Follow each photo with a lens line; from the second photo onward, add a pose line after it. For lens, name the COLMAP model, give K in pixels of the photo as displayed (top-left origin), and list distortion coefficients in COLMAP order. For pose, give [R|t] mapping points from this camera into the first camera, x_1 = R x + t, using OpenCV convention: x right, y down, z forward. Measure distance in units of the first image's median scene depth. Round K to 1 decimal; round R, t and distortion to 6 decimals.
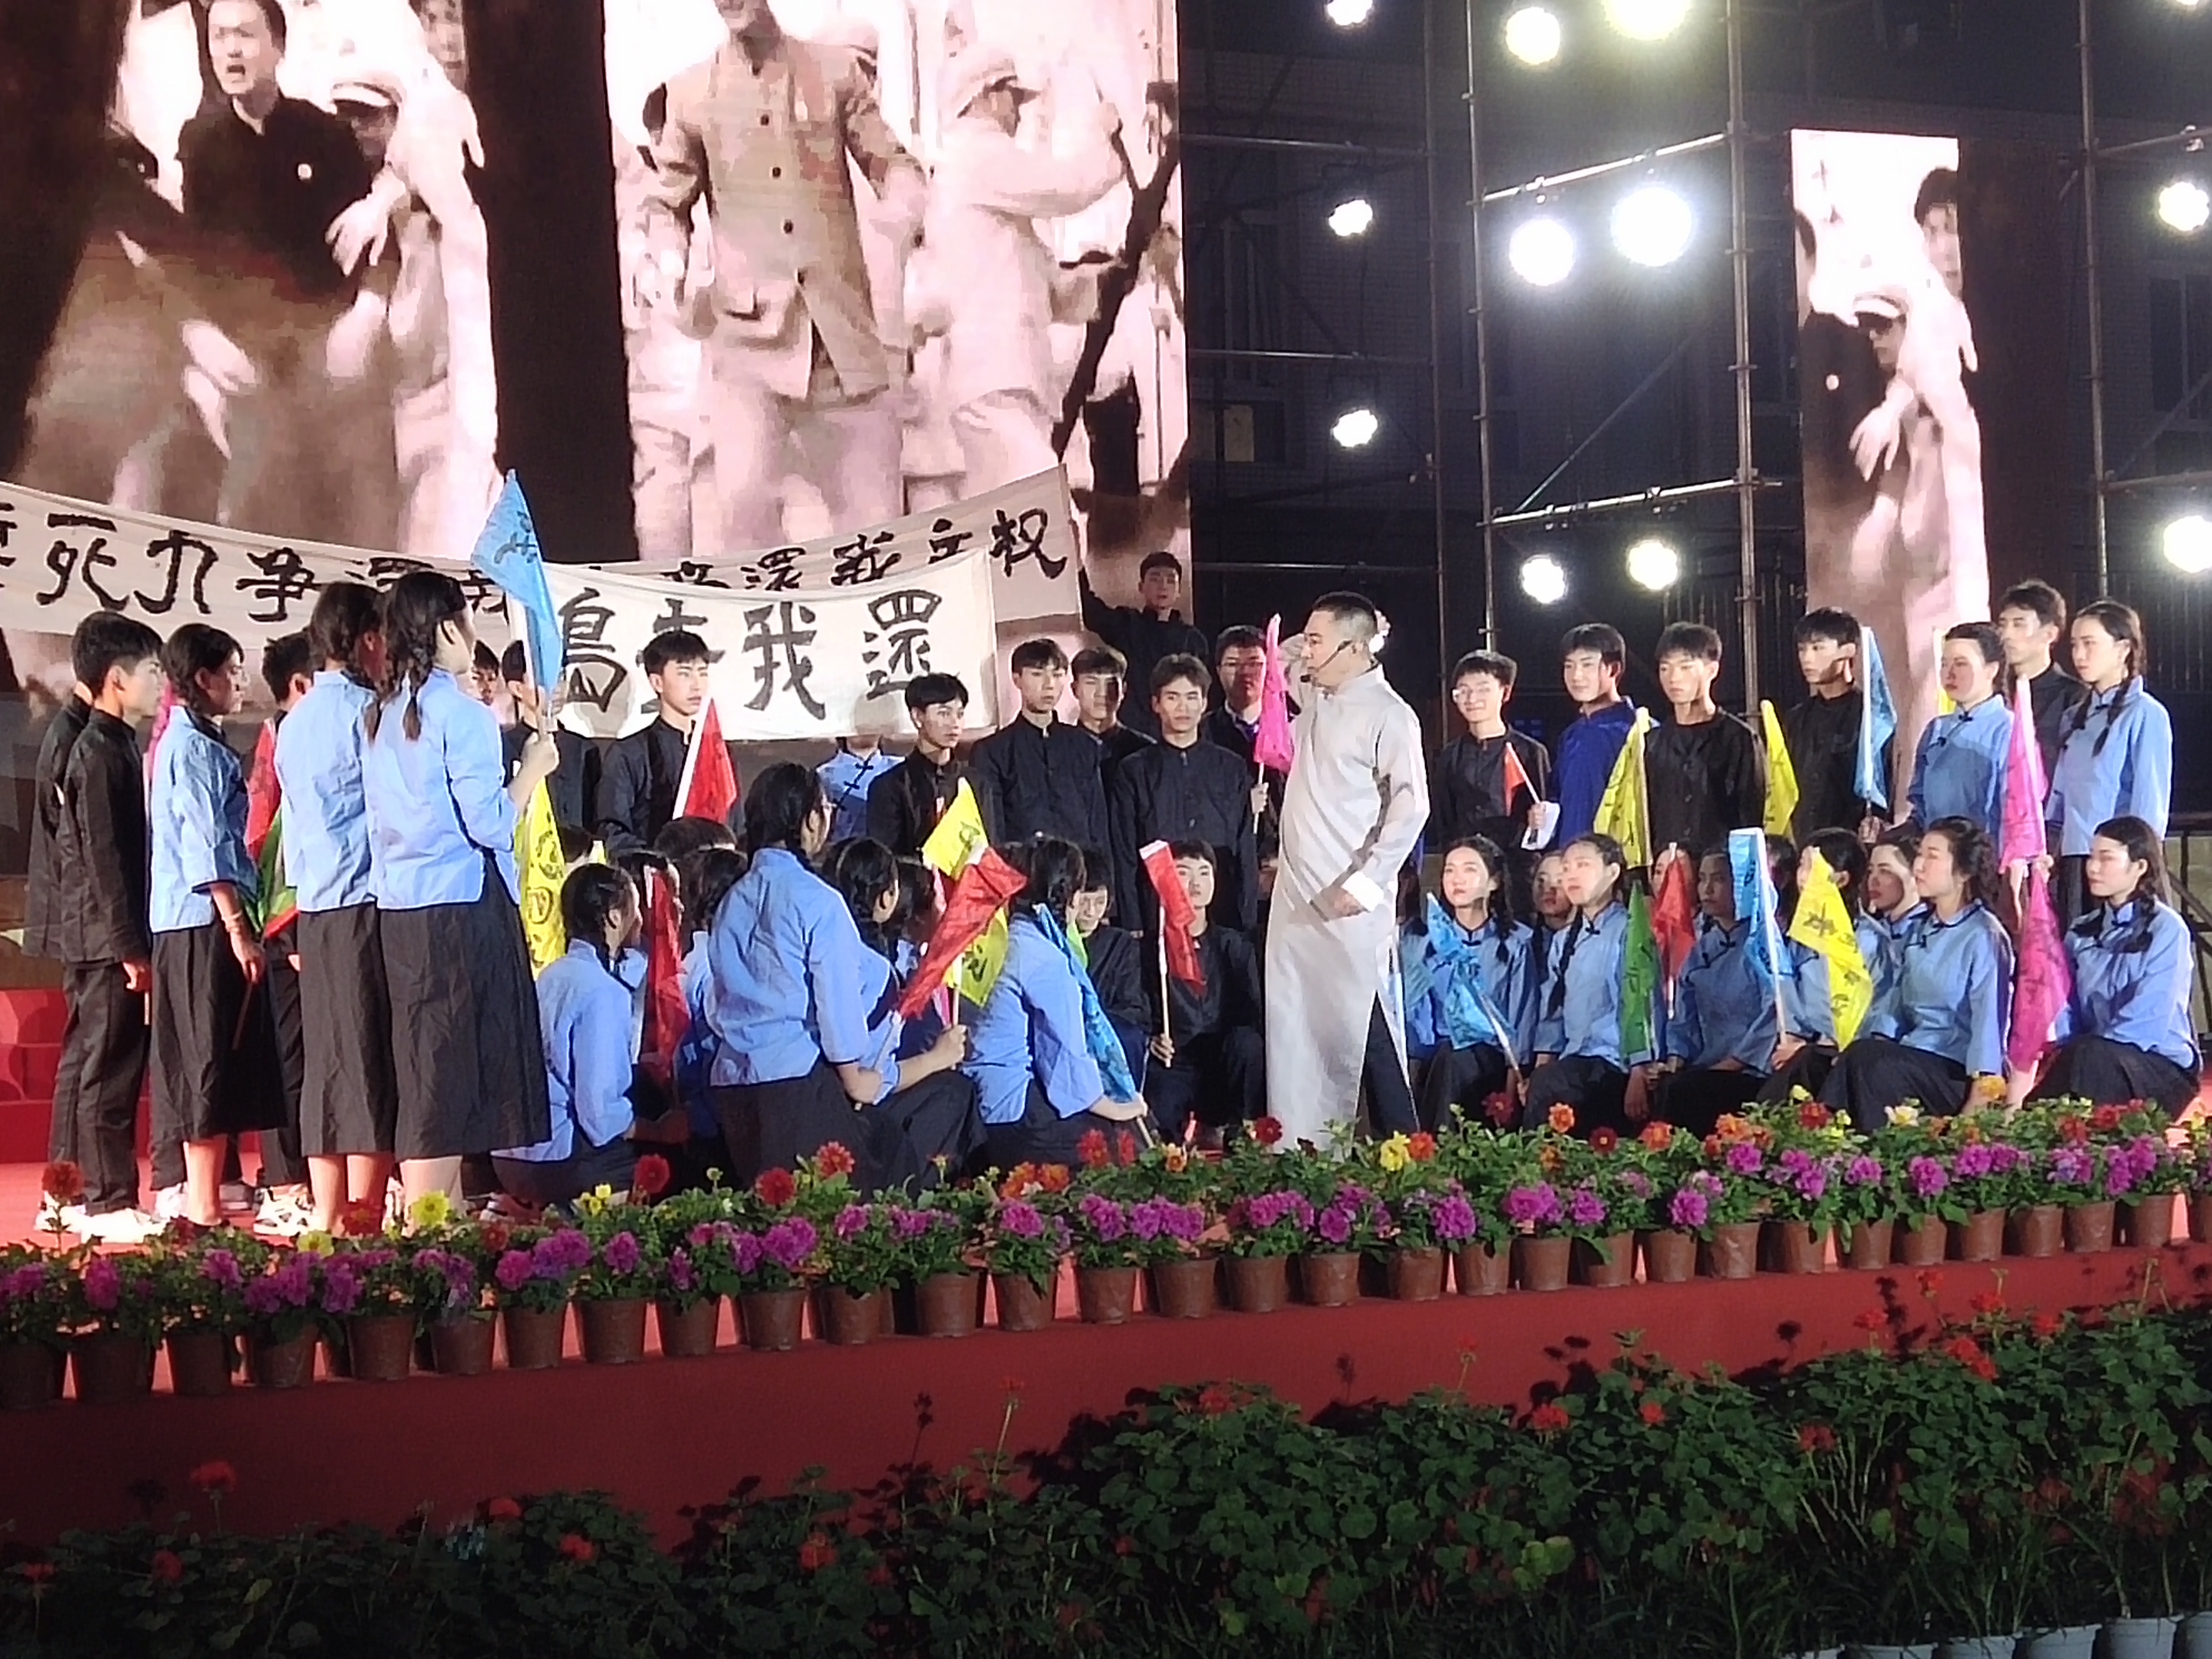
lens RADIAL K [[4940.9, 0, 1116.7], [0, 4940.9, 832.2], [0, 0, 1]] dist [0.094133, 0.000000]
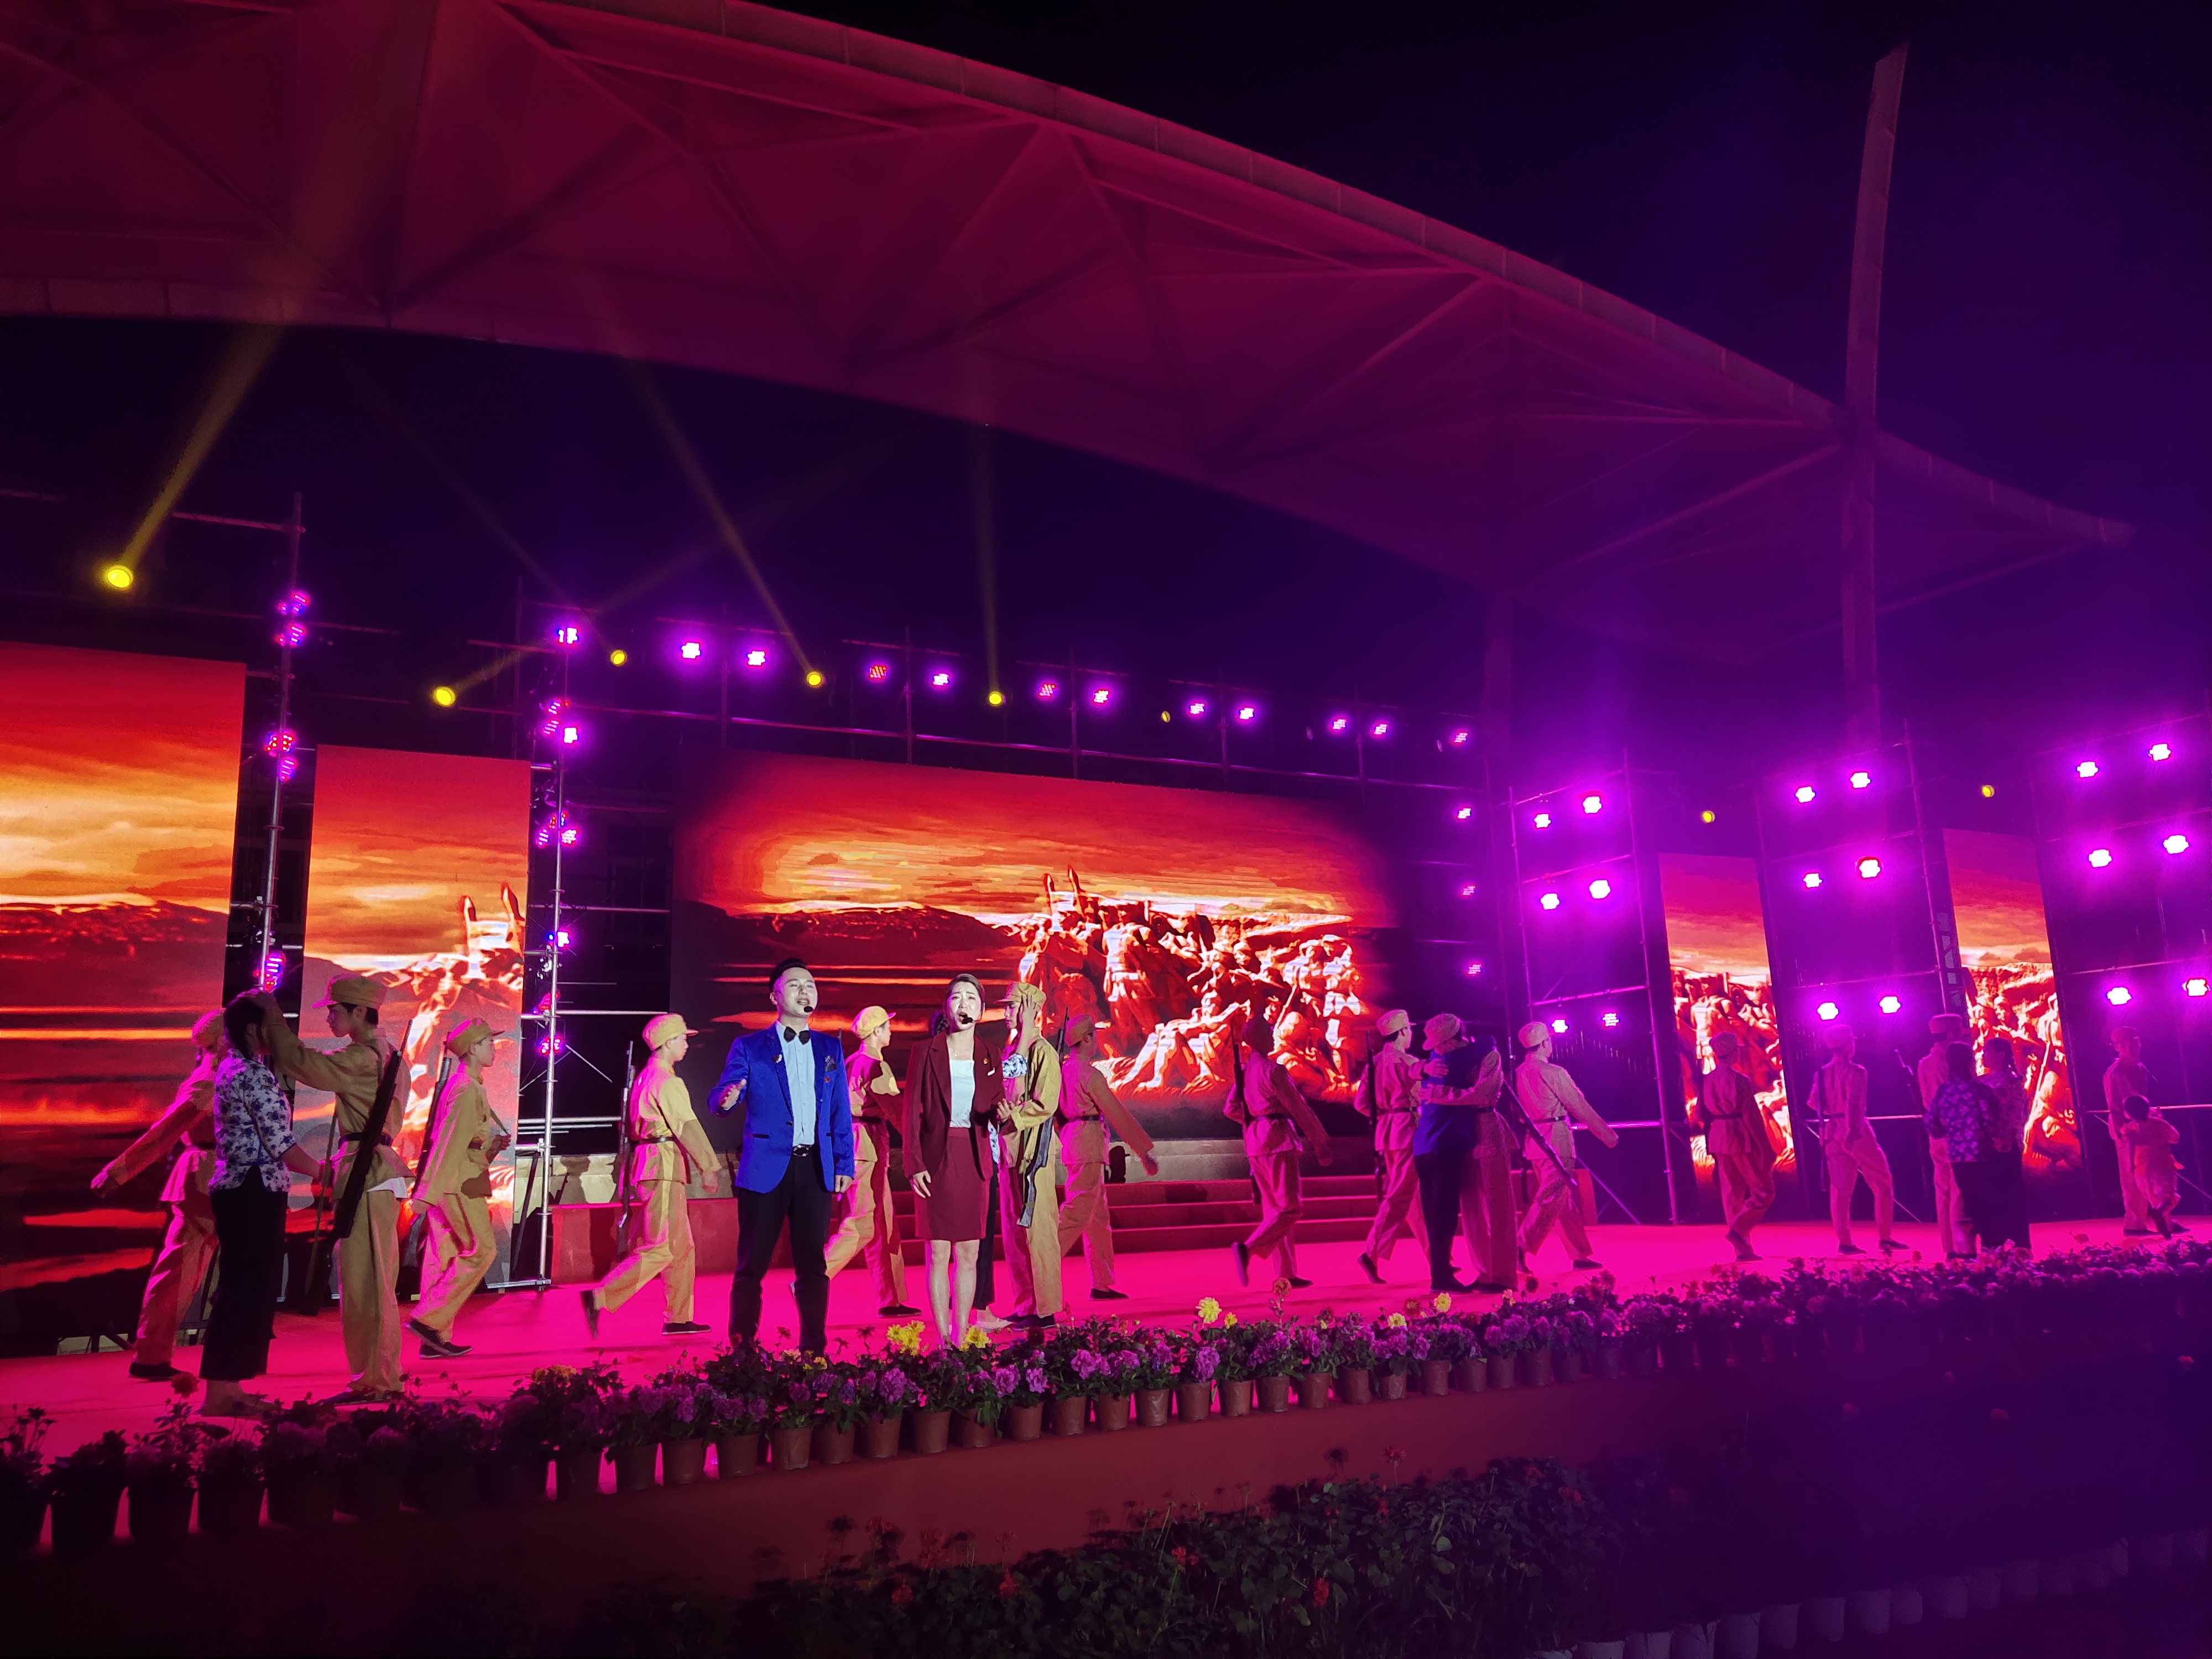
lens RADIAL K [[1632.3, 0, 1096.6], [0, 1632.3, 833.0], [0, 0, 1]] dist [0.075626, -0.075001]
pose [[0.996978, -0.016895, -0.075828, -0.208417], [0.002981, 0.983667, -0.179974, 0.008222], [0.077630, 0.179204, 0.980744, 0.282209]]
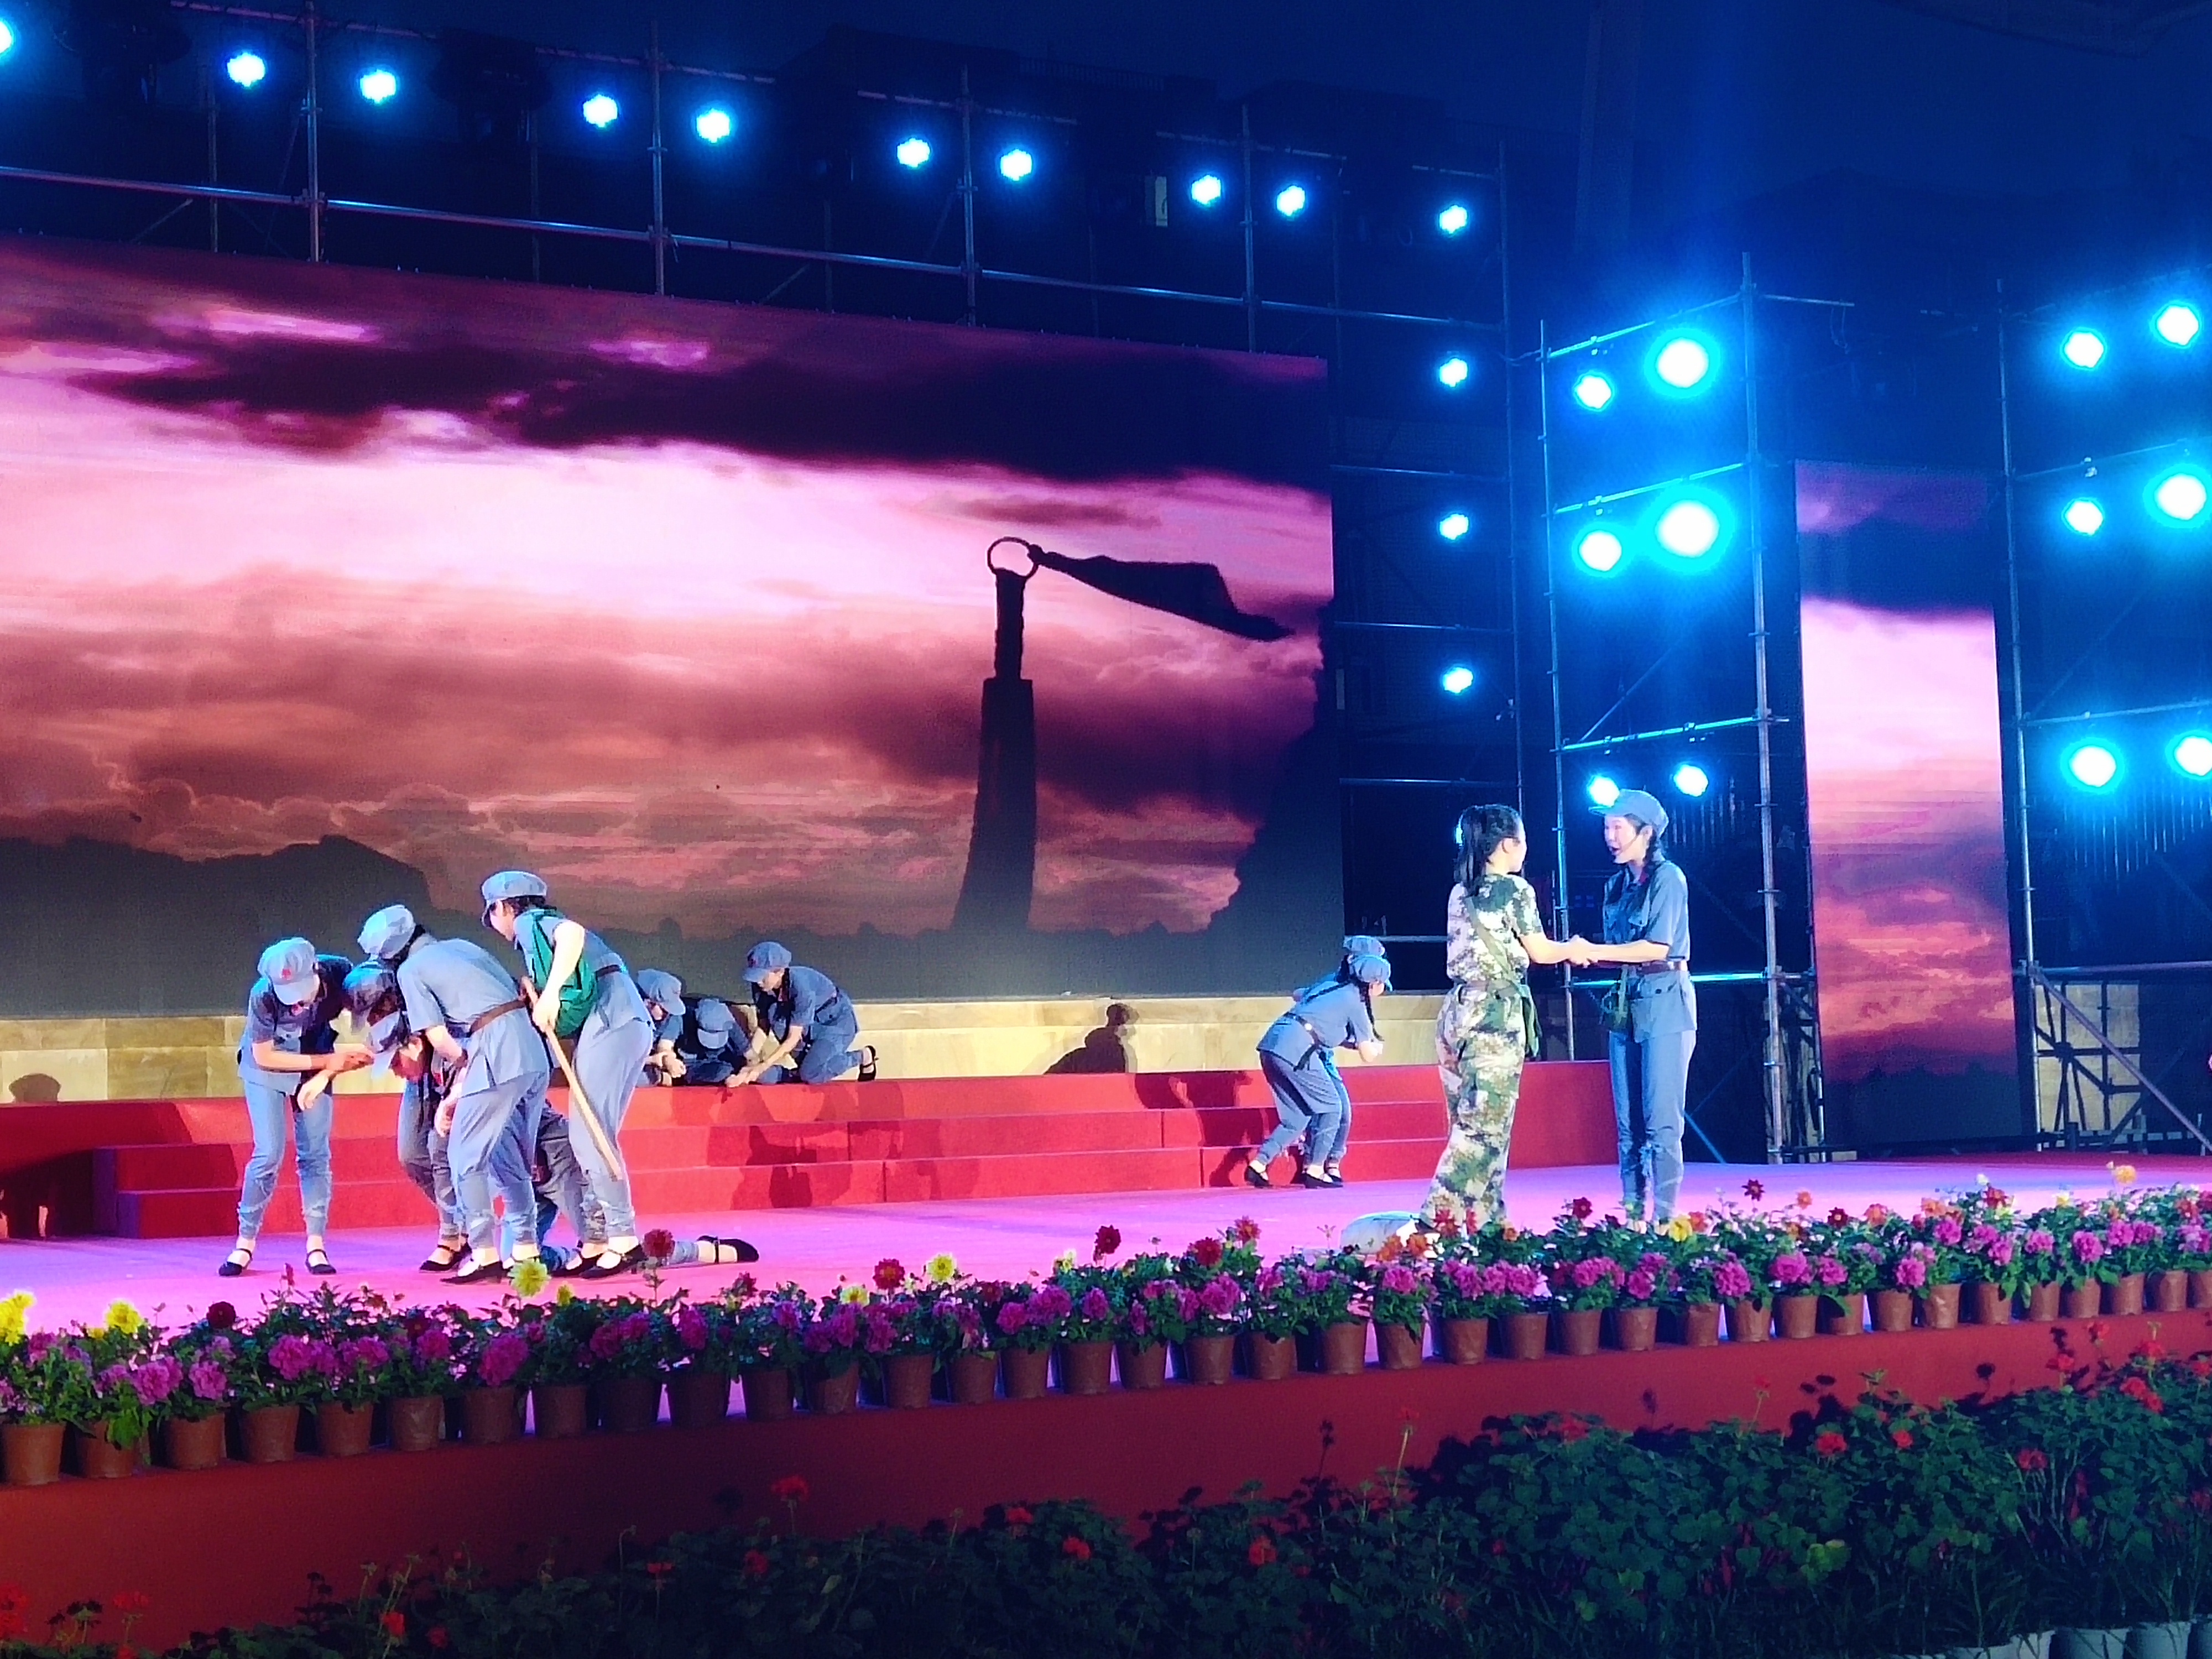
lens RADIAL K [[3465.9, 0, 1096.3], [0, 3465.9, 849.0], [0, 0, 1]] dist [0.043865, 0.000000]
pose [[0.999781, 0.003899, -0.020572, -0.076651], [-0.004687, 0.999253, -0.038371, 0.003956], [0.020407, 0.038459, 0.999052, 0.119726]]
